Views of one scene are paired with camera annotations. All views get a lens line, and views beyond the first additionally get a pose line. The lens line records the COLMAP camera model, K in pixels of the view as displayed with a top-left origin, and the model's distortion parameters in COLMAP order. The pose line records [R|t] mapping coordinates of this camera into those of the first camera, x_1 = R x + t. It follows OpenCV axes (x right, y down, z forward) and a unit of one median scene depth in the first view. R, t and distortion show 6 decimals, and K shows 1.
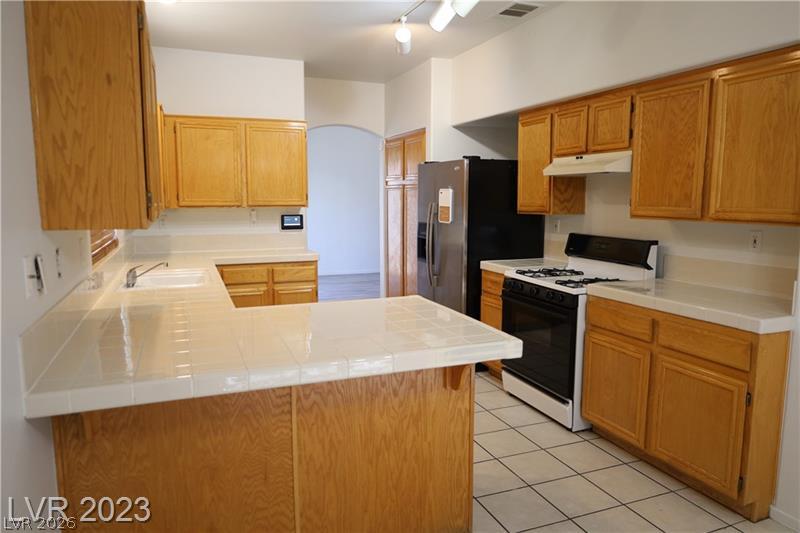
lens RADIAL K [[547.0, 0, 400.5], [0, 547.0, 266.3], [0, 0, 1]] dist [-0.012789, 0.006887]
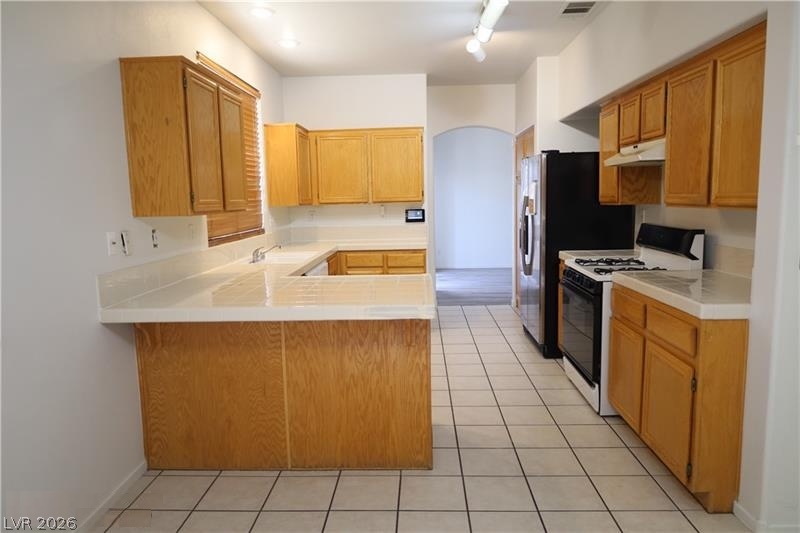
lens RADIAL K [[547.0, 0, 399.6], [0, 547.0, 265.4], [0, 0, 1]] dist [-0.012789, 0.006887]
pose [[0.913292, 0.028346, -0.406318, 0.429698], [-0.027365, 0.999592, 0.008225, 0.025821], [0.406386, 0.003607, 0.913695, -0.102348]]
